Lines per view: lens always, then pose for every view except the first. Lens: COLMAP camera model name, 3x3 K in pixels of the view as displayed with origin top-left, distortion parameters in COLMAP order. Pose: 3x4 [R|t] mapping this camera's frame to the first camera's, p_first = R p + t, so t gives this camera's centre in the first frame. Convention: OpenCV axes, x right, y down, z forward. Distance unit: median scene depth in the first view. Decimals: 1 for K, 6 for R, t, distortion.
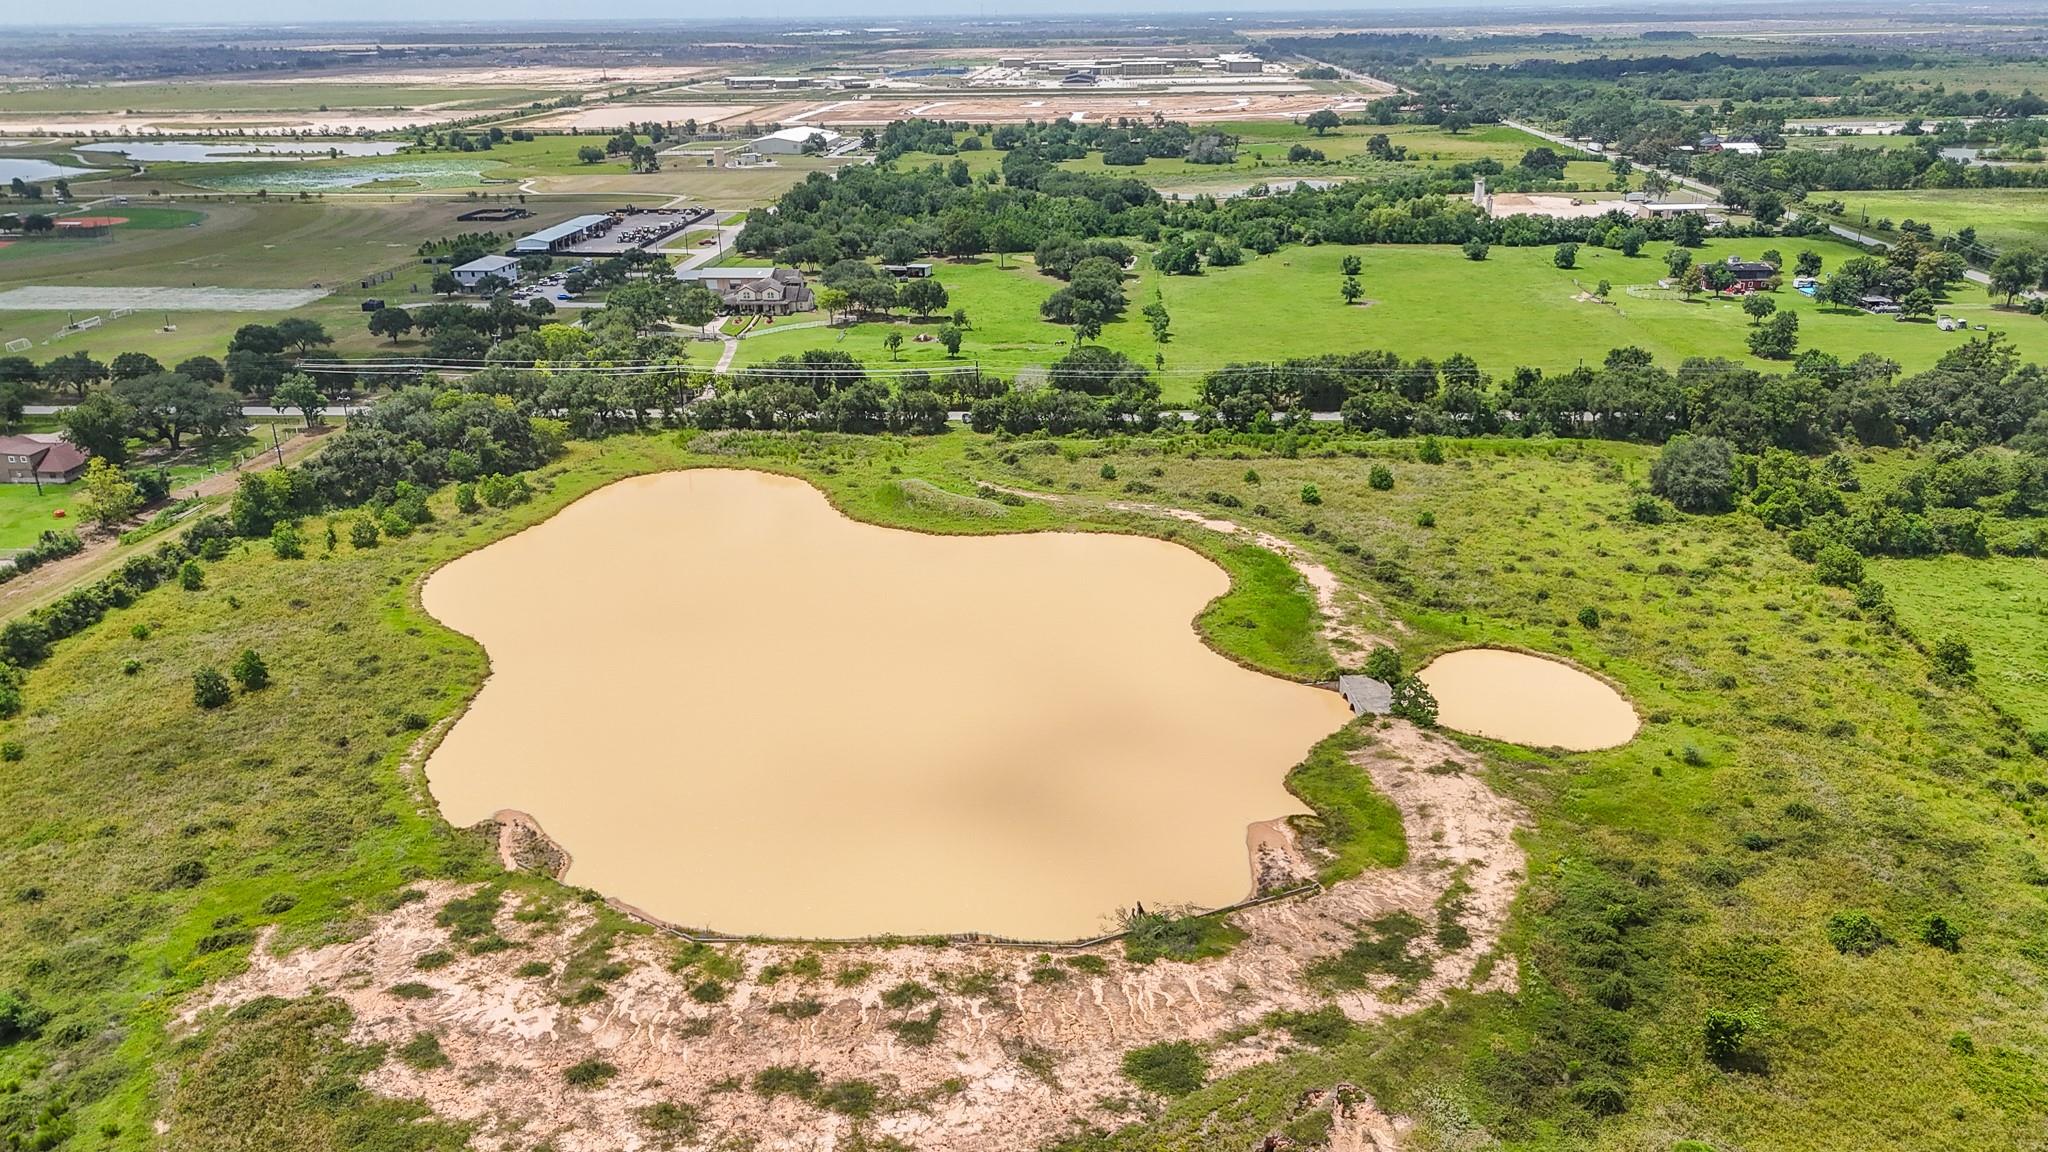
lens RADIAL K [[1493.8, 0, 1032.0], [0, 1493.8, 586.3], [0, 0, 1]] dist [0.095609, -0.106699]
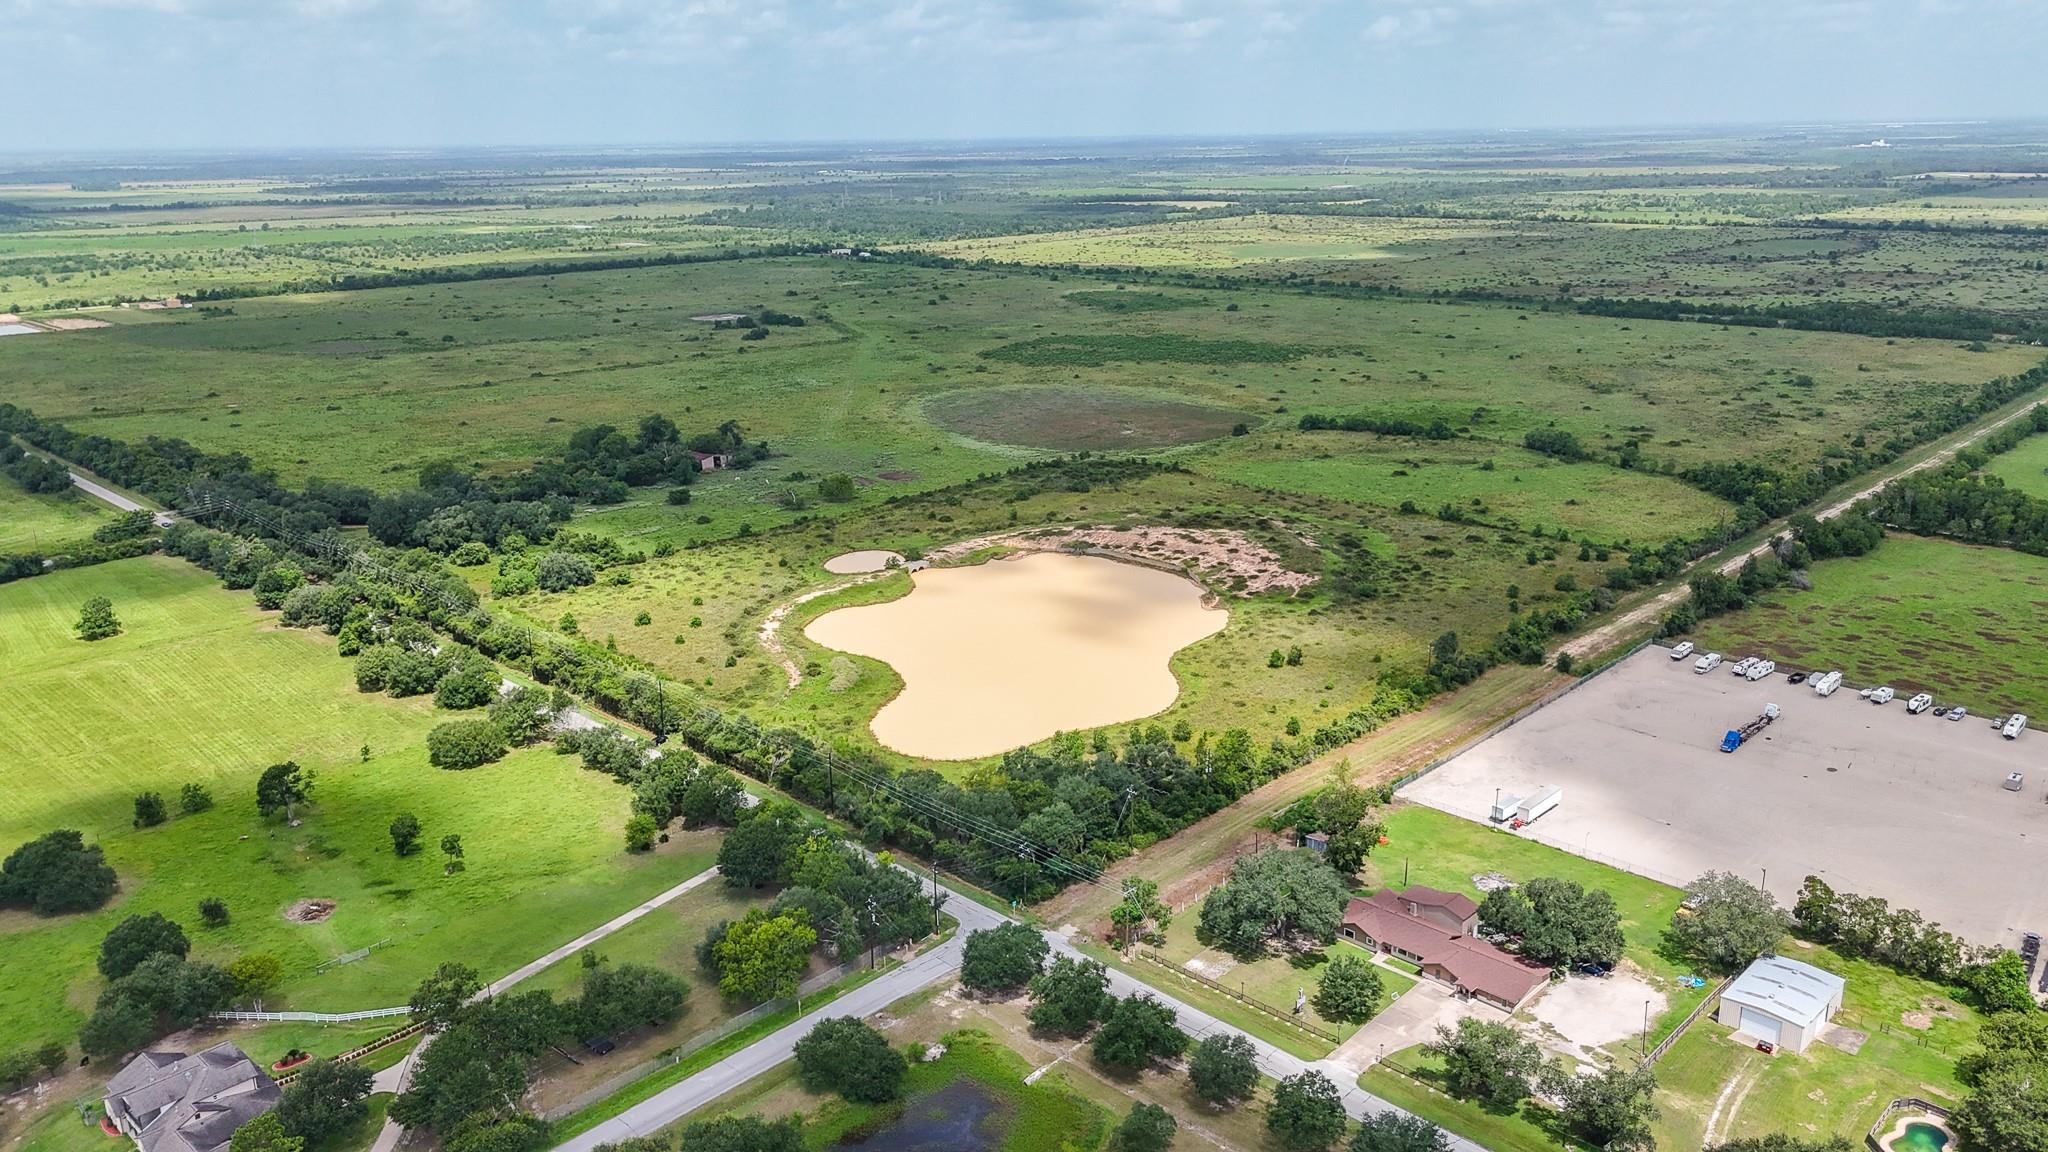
lens RADIAL K [[1493.8, 0, 1032.0], [0, 1493.8, 586.3], [0, 0, 1]] dist [0.095609, -0.106699]
pose [[-0.766474, -0.161250, 0.621704, -2.269118], [0.253499, 0.813436, 0.523508, -1.756301], [-0.590132, 0.558856, -0.582601, 3.511244]]
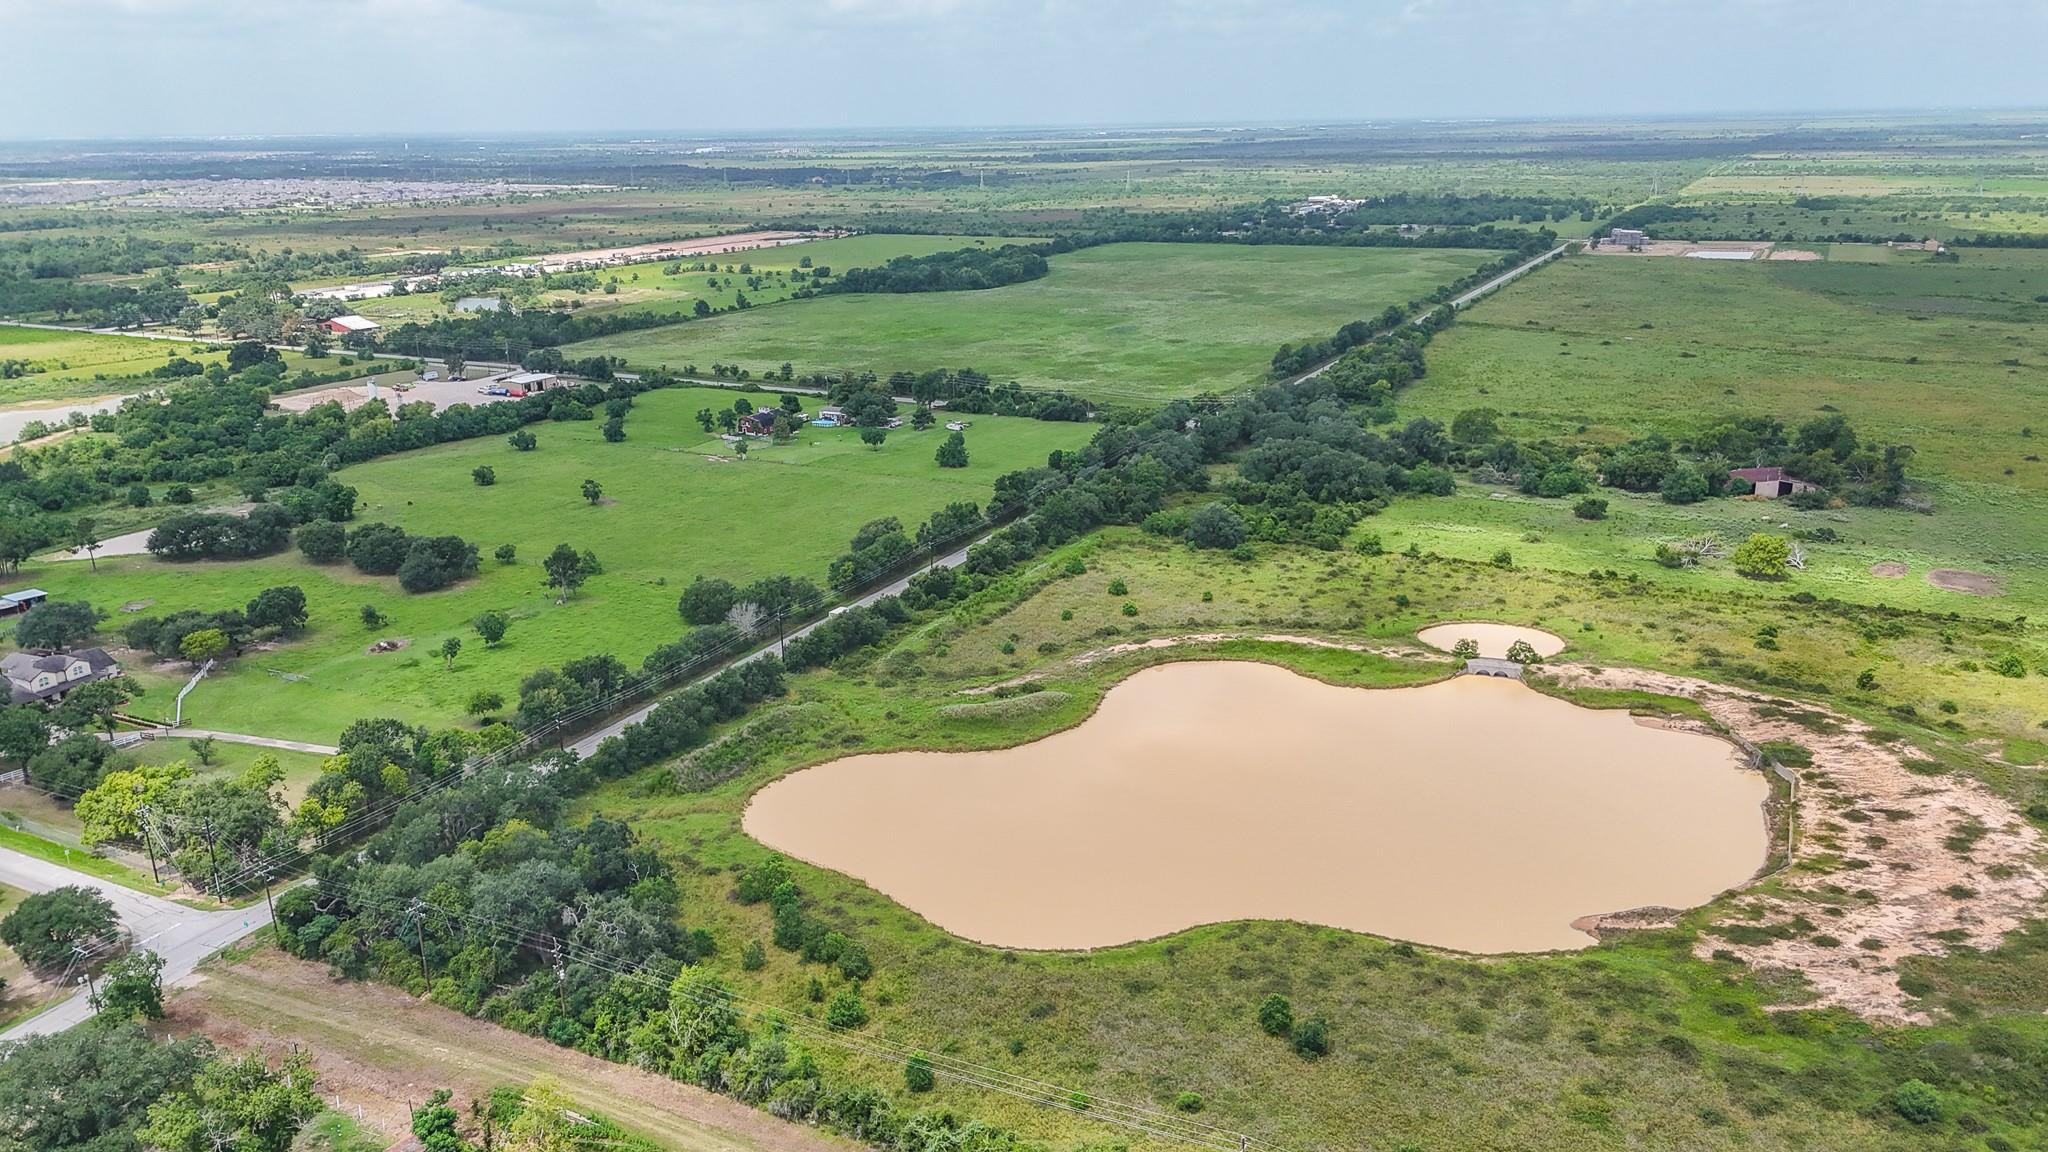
lens RADIAL K [[1493.8, 0, 1032.0], [0, 1493.8, 586.3], [0, 0, 1]] dist [0.095609, -0.106699]
pose [[0.391930, -0.263882, 0.881338, -2.050601], [0.337368, 0.932470, 0.129164, -0.569470], [-0.855905, 0.246712, 0.454488, 0.959582]]
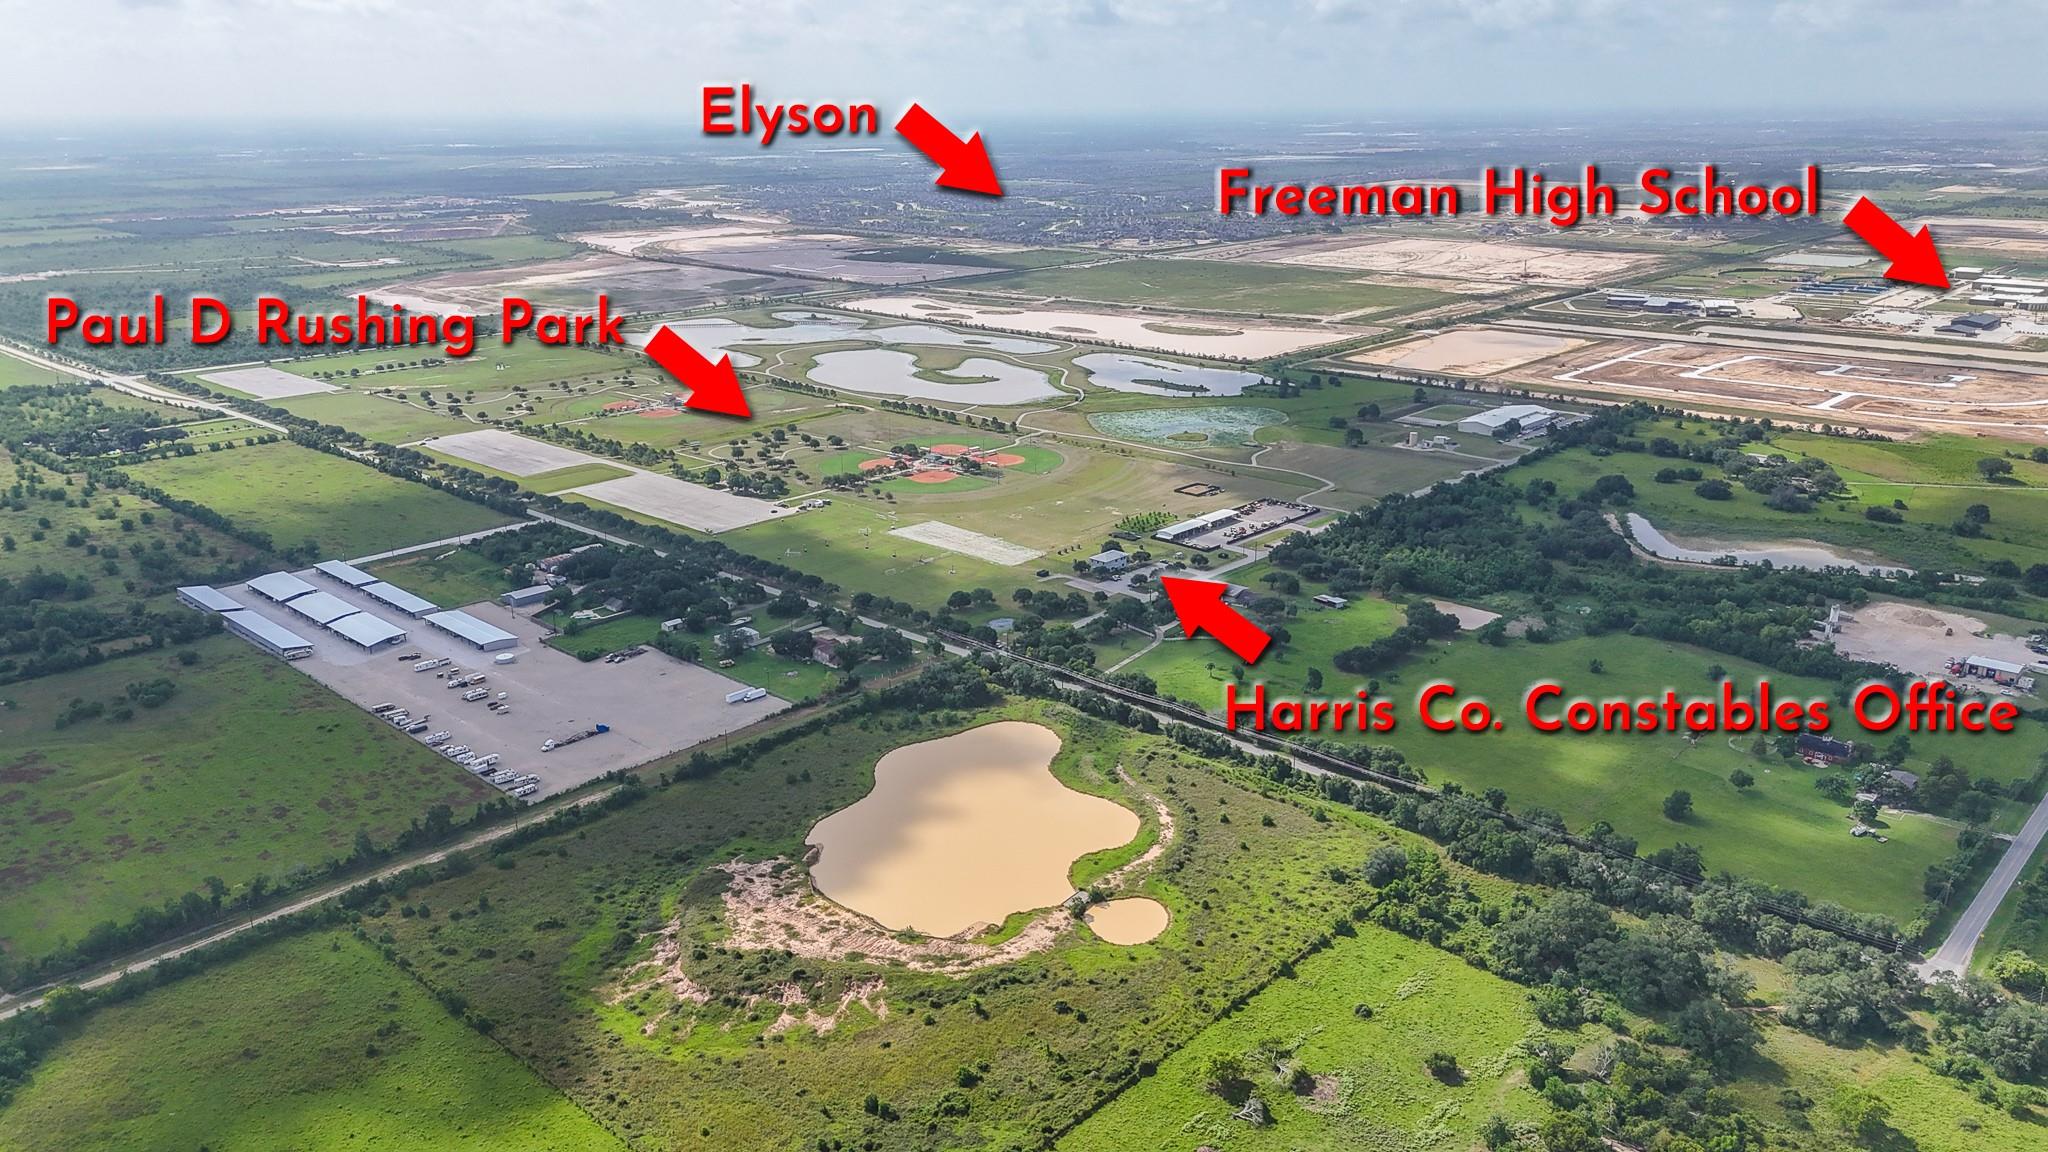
lens RADIAL K [[1493.8, 0, 1032.0], [0, 1493.8, 586.3], [0, 0, 1]] dist [0.095609, -0.106699]
pose [[0.777345, 0.199352, -0.596652, 2.405547], [-0.226525, 0.973539, 0.030149, -0.781670], [0.586874, 0.111720, 0.801934, -1.840810]]
